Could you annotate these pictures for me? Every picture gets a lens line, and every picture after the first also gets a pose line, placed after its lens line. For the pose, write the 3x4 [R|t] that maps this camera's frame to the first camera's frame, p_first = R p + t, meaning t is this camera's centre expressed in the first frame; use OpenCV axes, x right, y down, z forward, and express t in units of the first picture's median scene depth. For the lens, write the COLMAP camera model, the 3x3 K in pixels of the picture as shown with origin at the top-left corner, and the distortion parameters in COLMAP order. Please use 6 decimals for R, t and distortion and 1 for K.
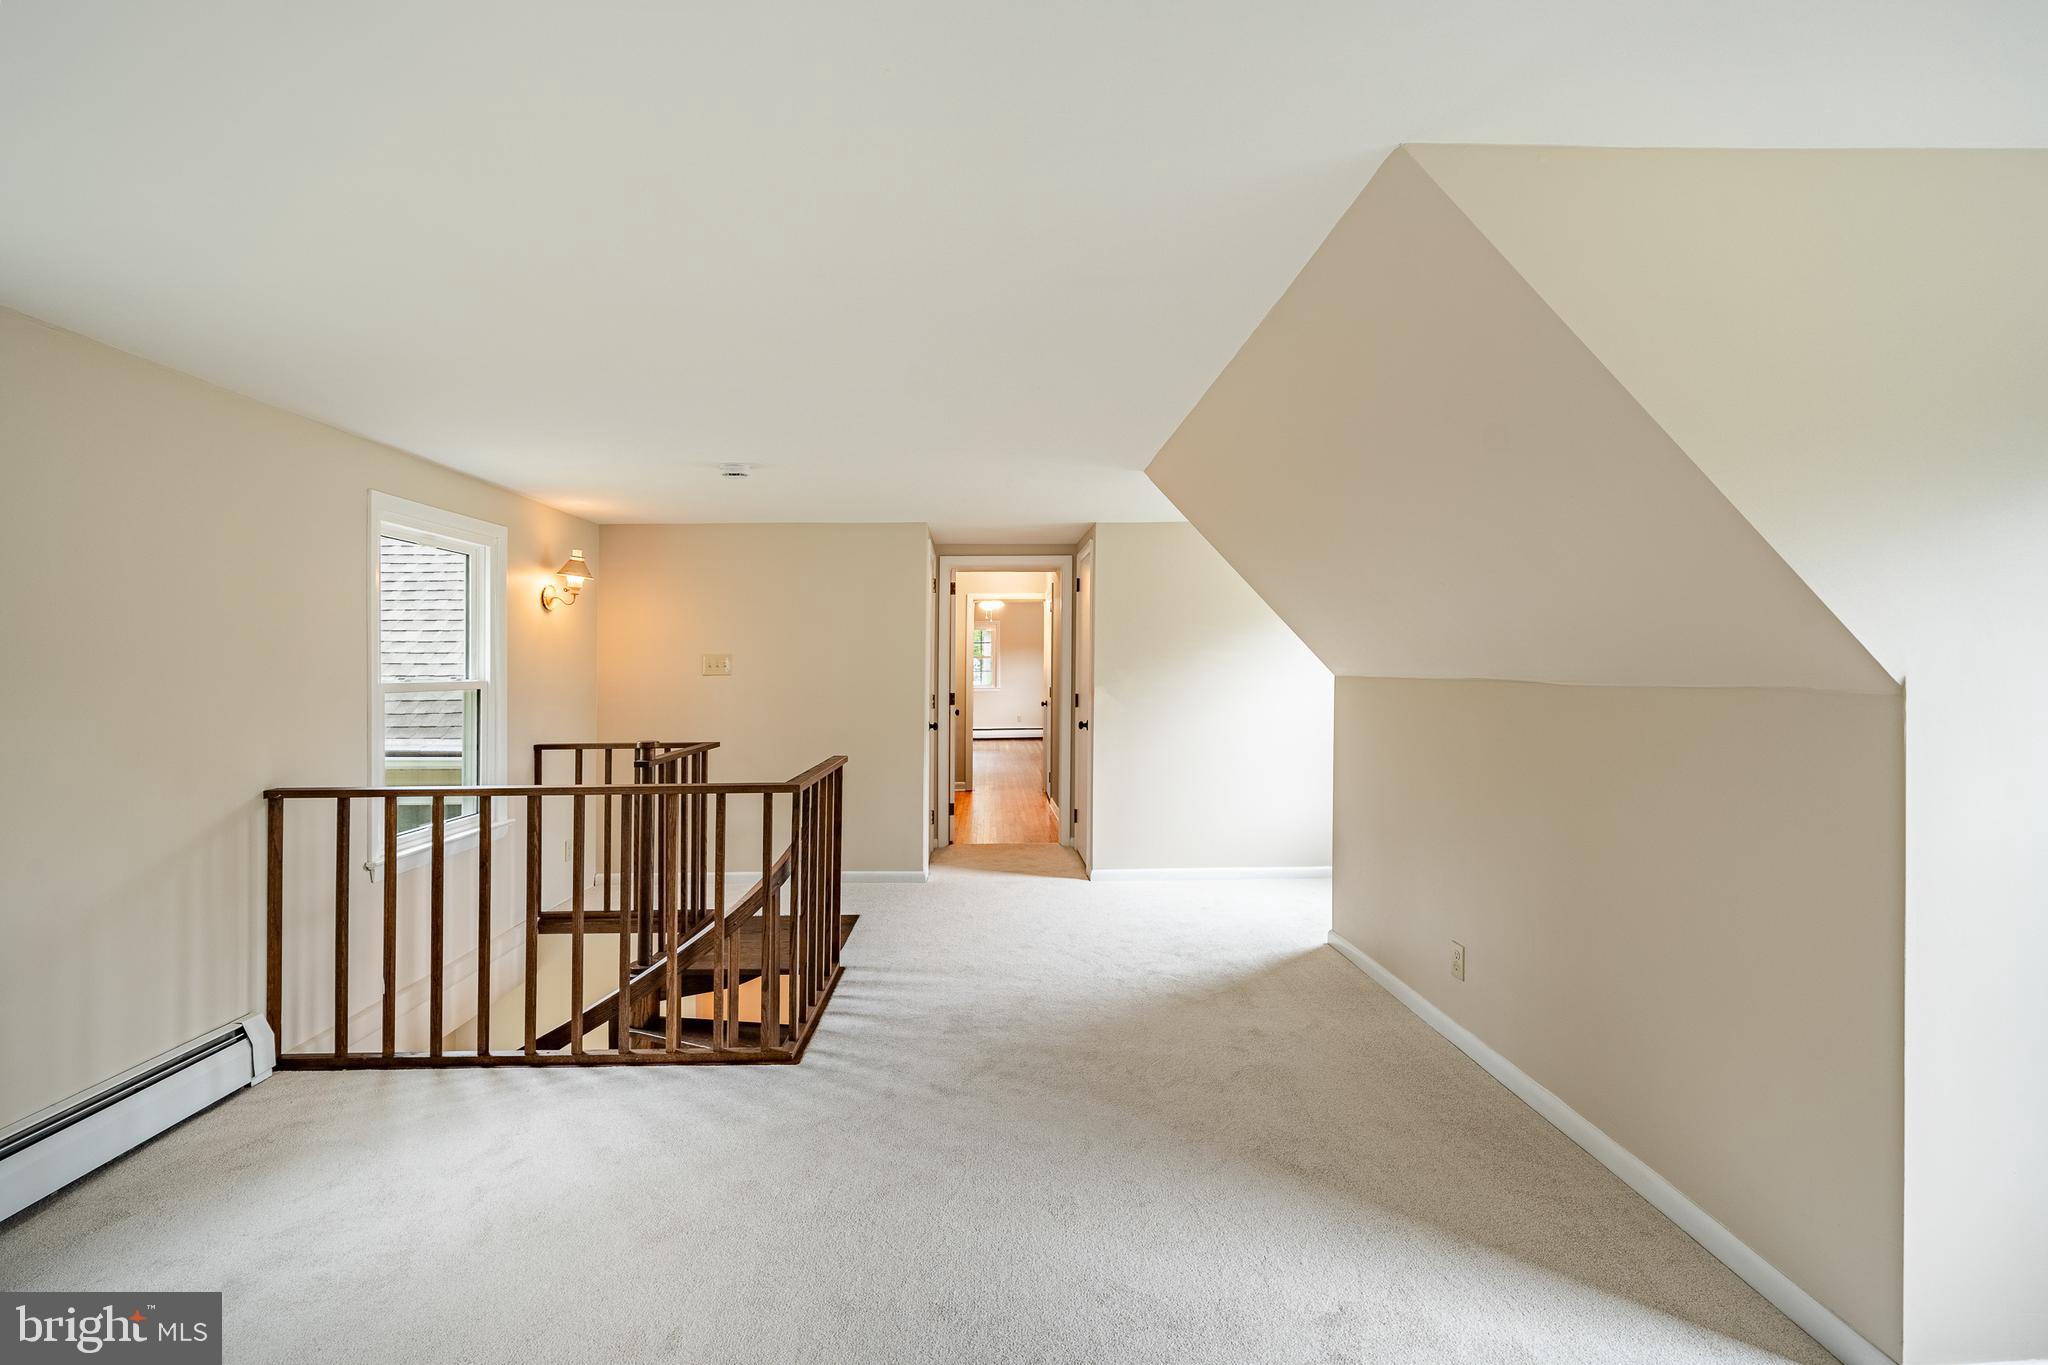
lens RADIAL K [[826.0, 0, 971.7], [0, 826.0, 672.0], [0, 0, 1]] dist [-0.004677, -0.000138]
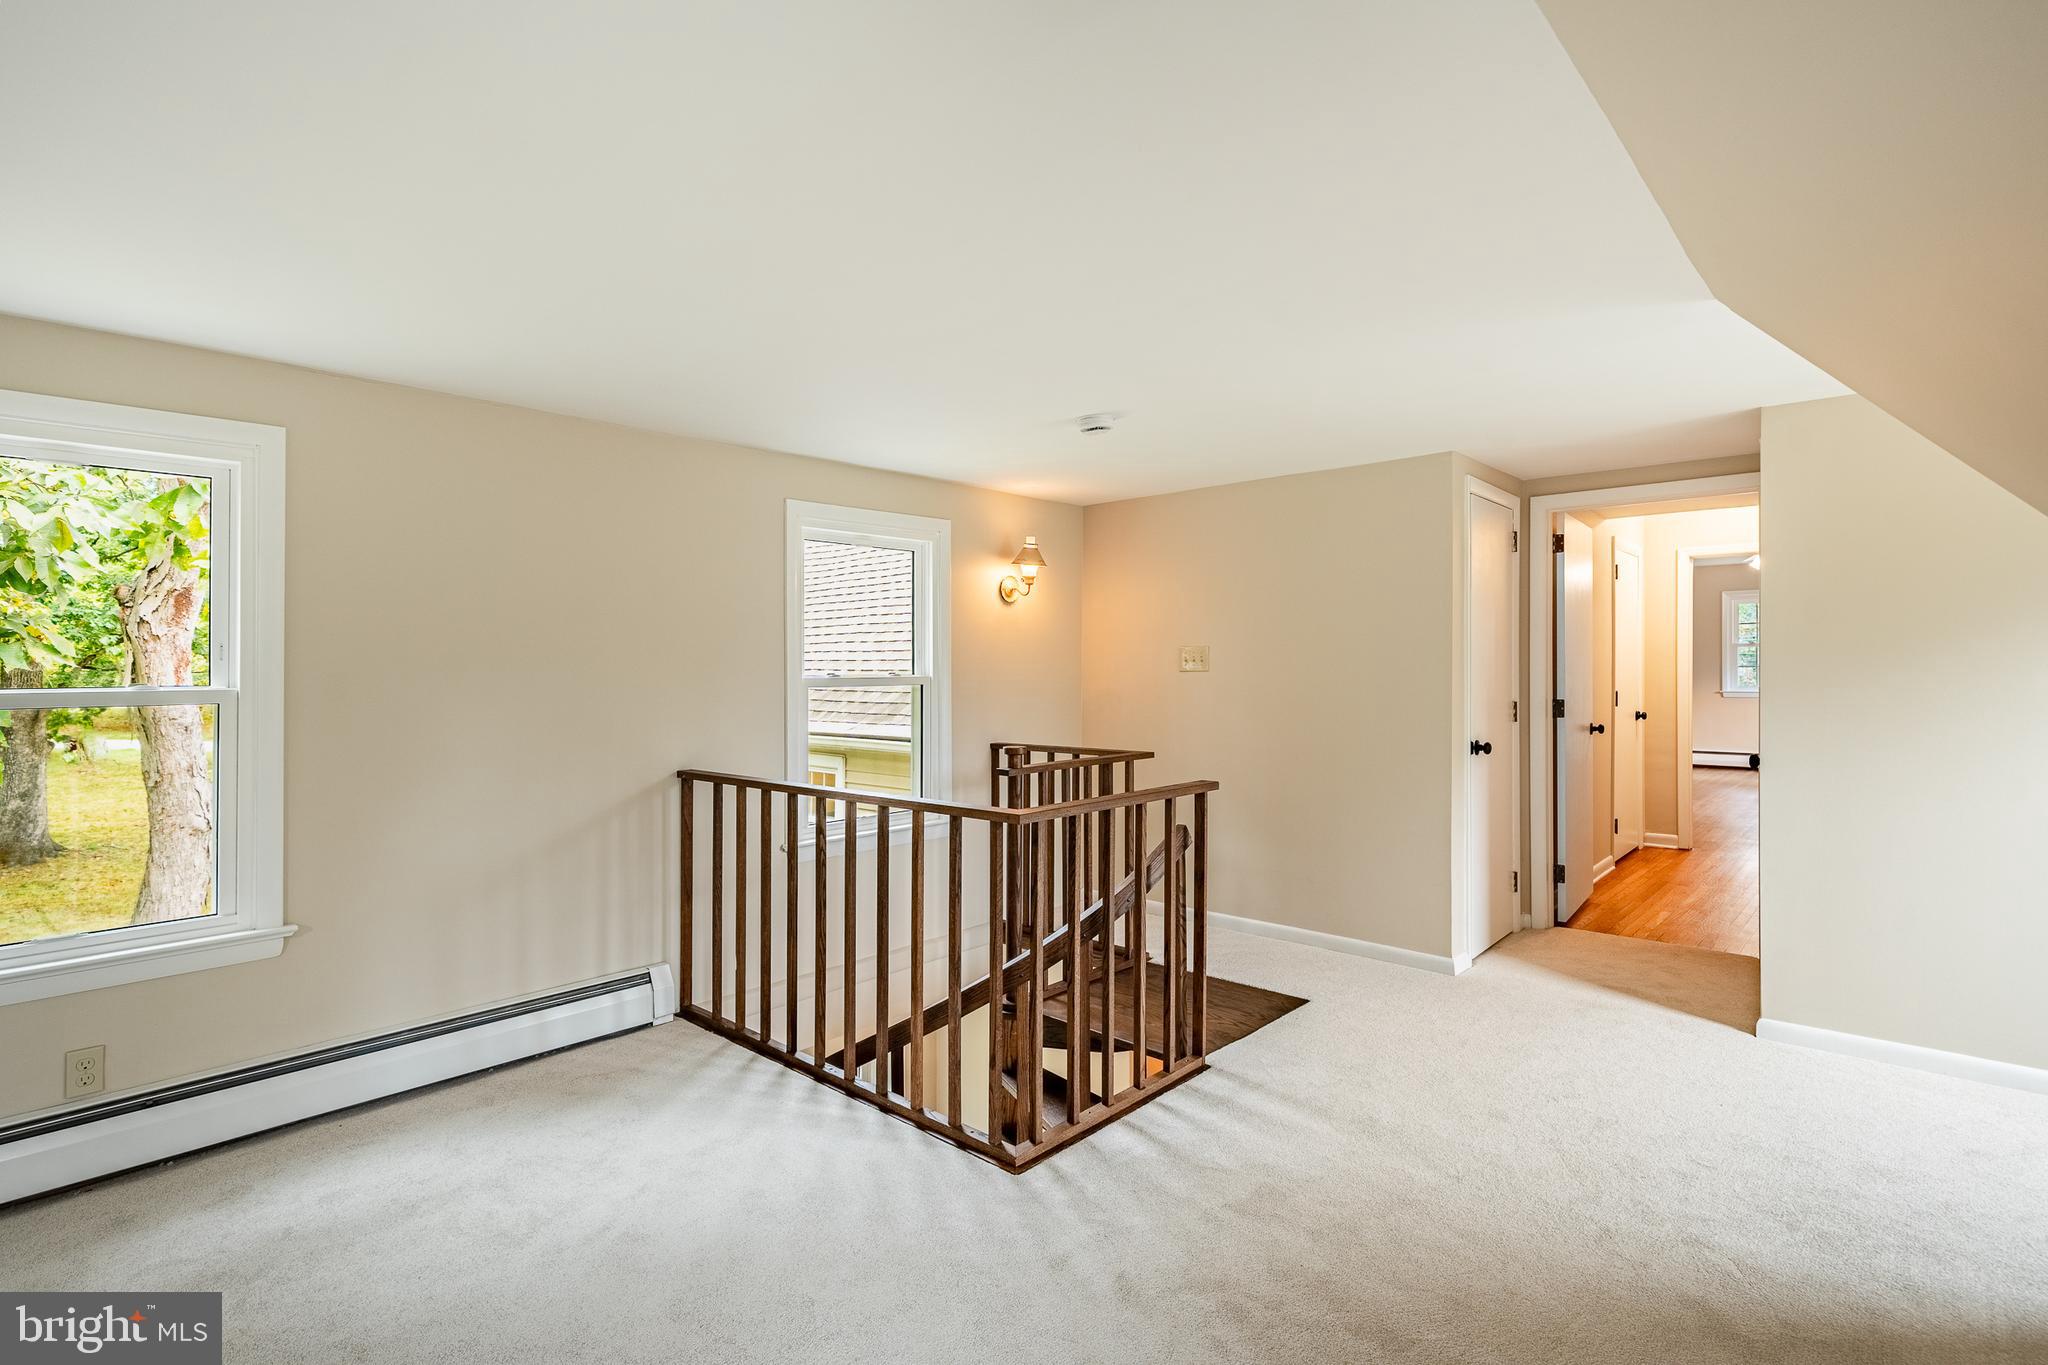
lens RADIAL K [[948.2, 0, 1013.4], [0, 948.2, 655.7], [0, 0, 1]] dist [-0.000528, -0.000437]
pose [[0.746031, -0.006841, -0.665876, 0.313626], [-0.001179, 0.999932, -0.011594, -0.001605], [0.665910, 0.009434, 0.745973, 0.269057]]
